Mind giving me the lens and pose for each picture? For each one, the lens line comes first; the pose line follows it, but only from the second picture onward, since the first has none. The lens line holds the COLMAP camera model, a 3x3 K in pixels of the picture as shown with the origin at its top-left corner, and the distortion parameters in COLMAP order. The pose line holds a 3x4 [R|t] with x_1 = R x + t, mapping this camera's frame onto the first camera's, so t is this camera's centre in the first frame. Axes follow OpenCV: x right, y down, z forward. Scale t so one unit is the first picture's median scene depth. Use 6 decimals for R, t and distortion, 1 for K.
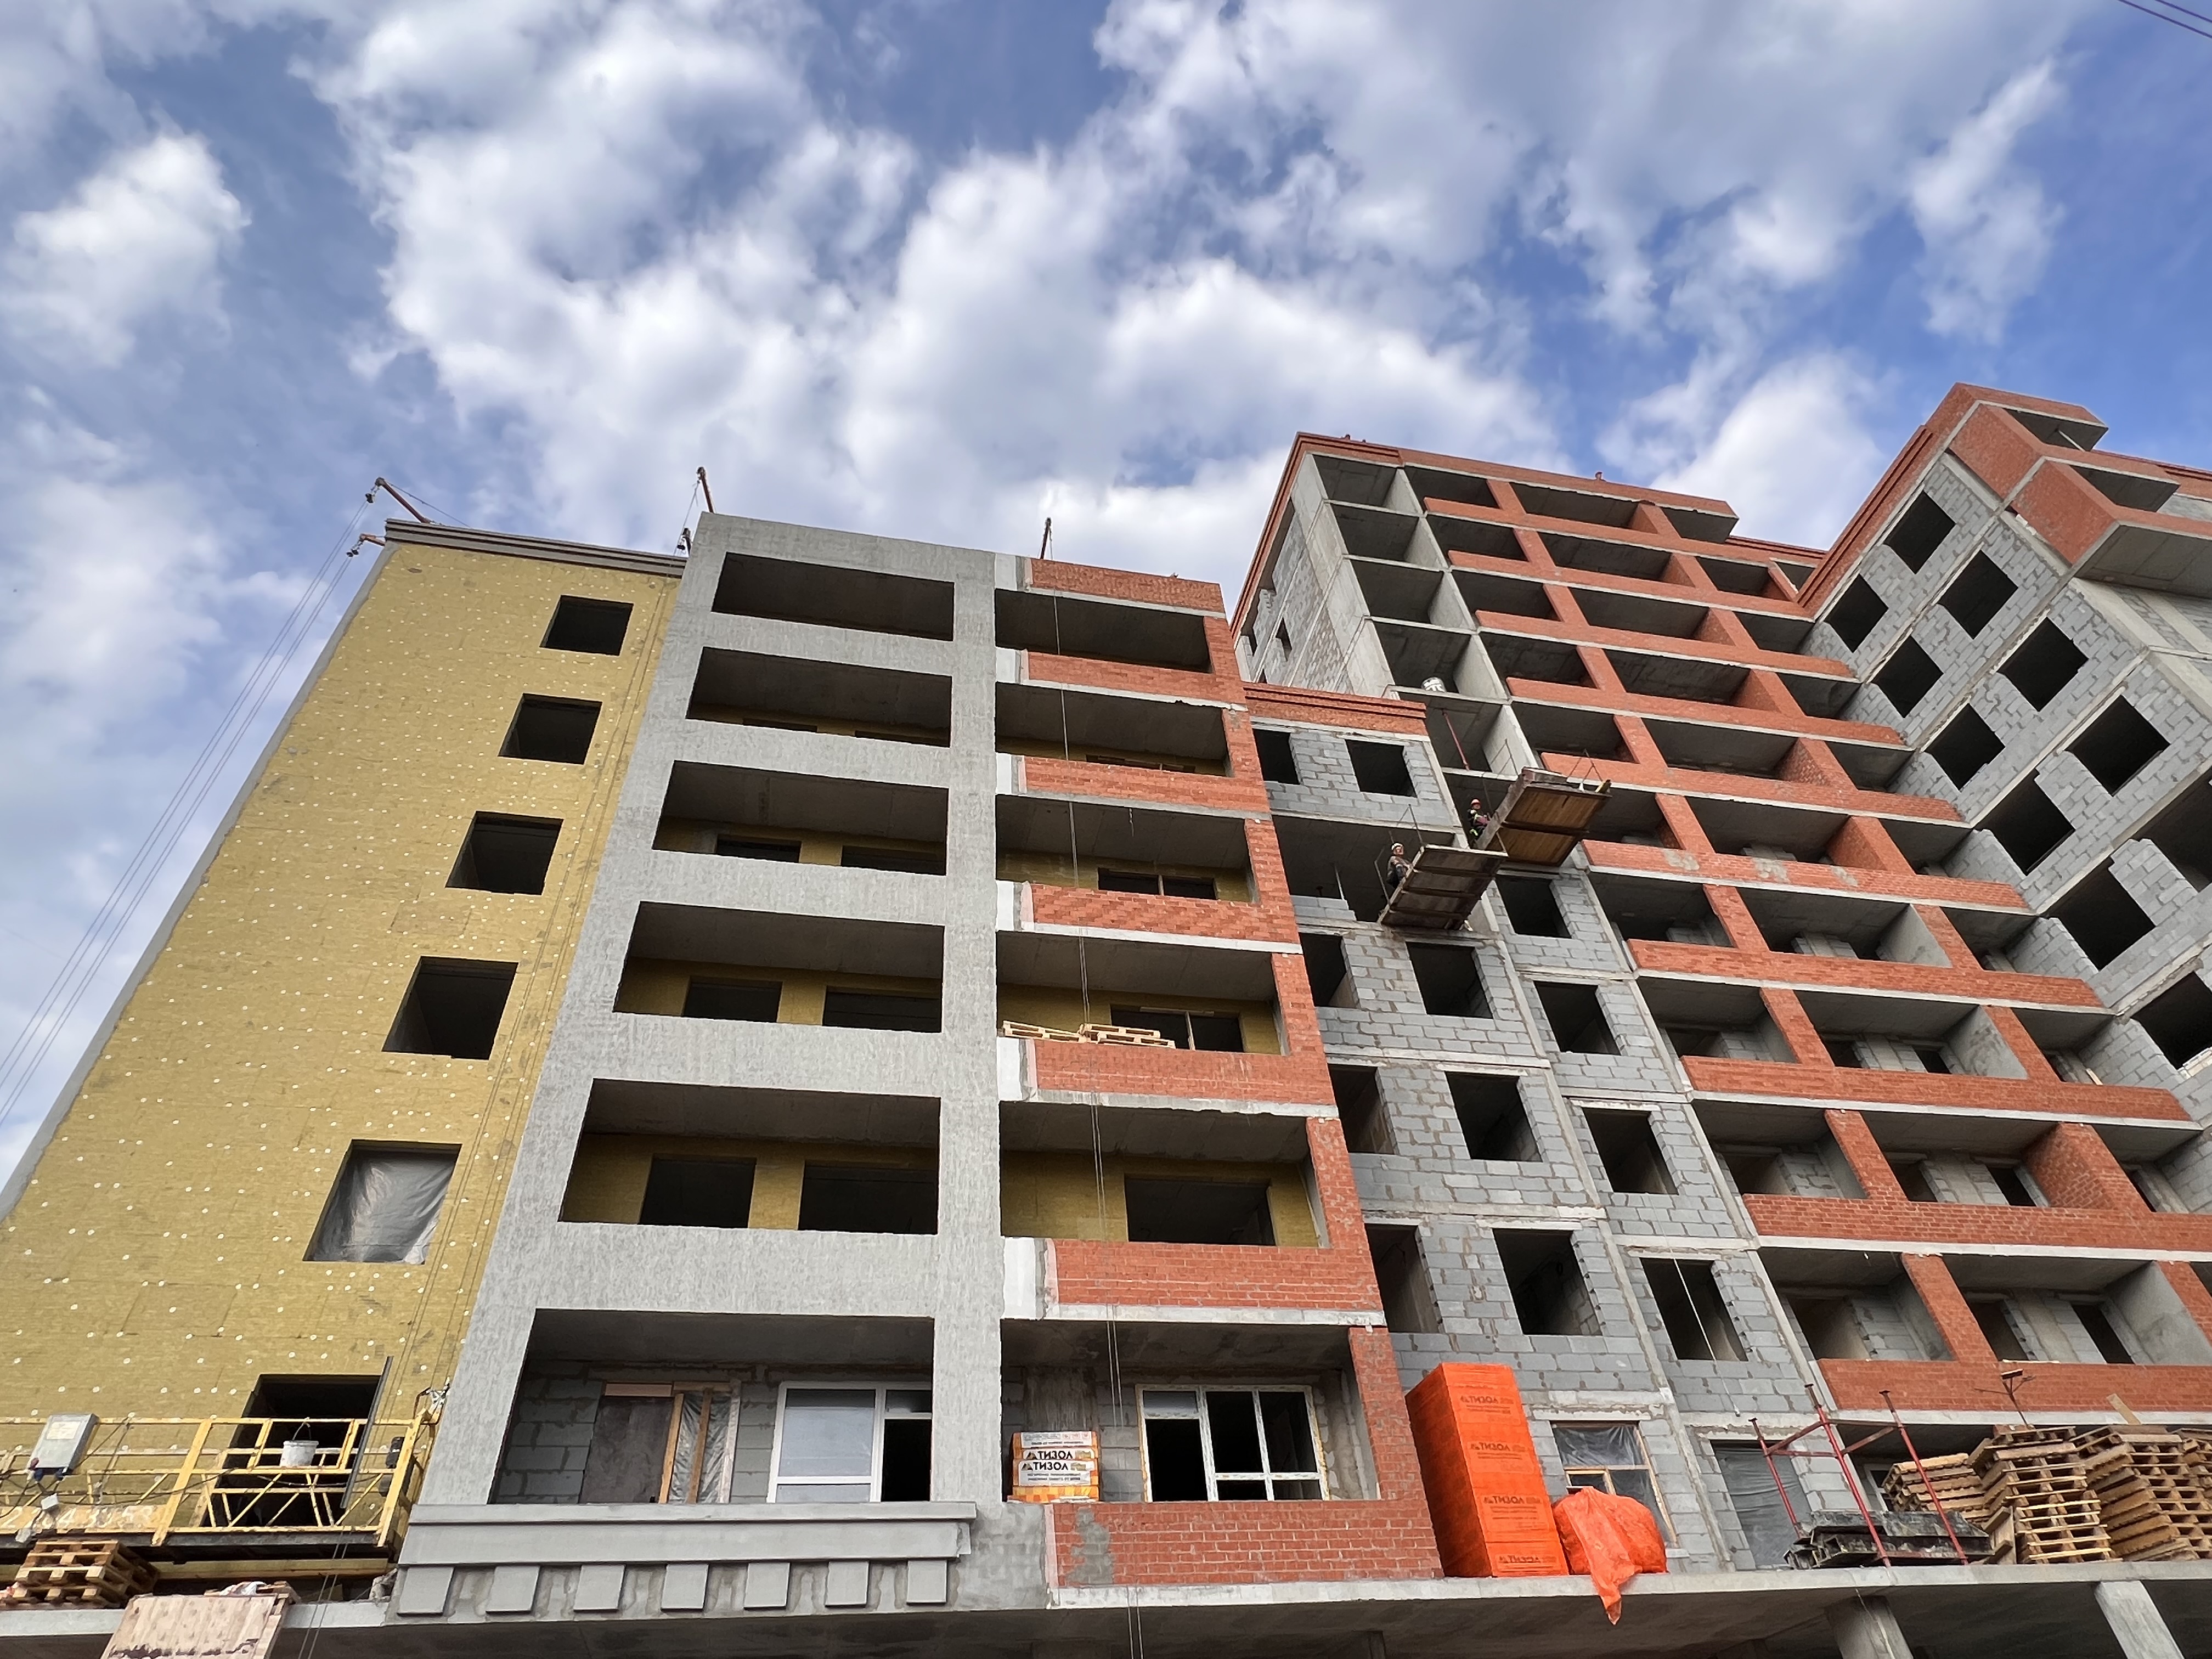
lens RADIAL K [[1224.5, 0, 1106.0], [0, 1224.5, 829.5], [0, 0, 1]] dist [0.002321, -0.000166]
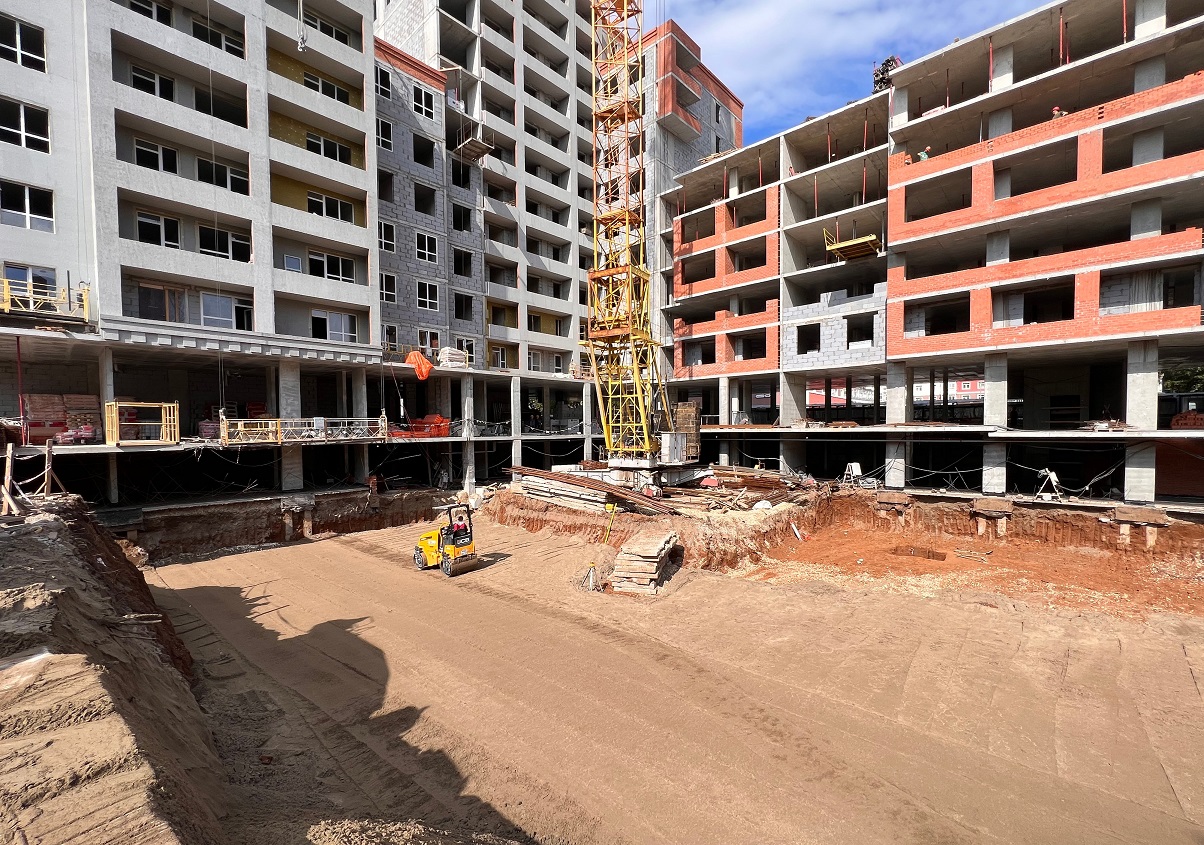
lens RADIAL K [[516.6, 0, 601.5], [0, 516.6, 443.2], [0, 0, 1]] dist [-0.000692, -0.000143]
pose [[0.811269, 0.041354, 0.583209, -0.134188], [-0.434250, 0.710541, 0.553677, -0.462792], [-0.391498, -0.702439, 0.594398, -0.541873]]
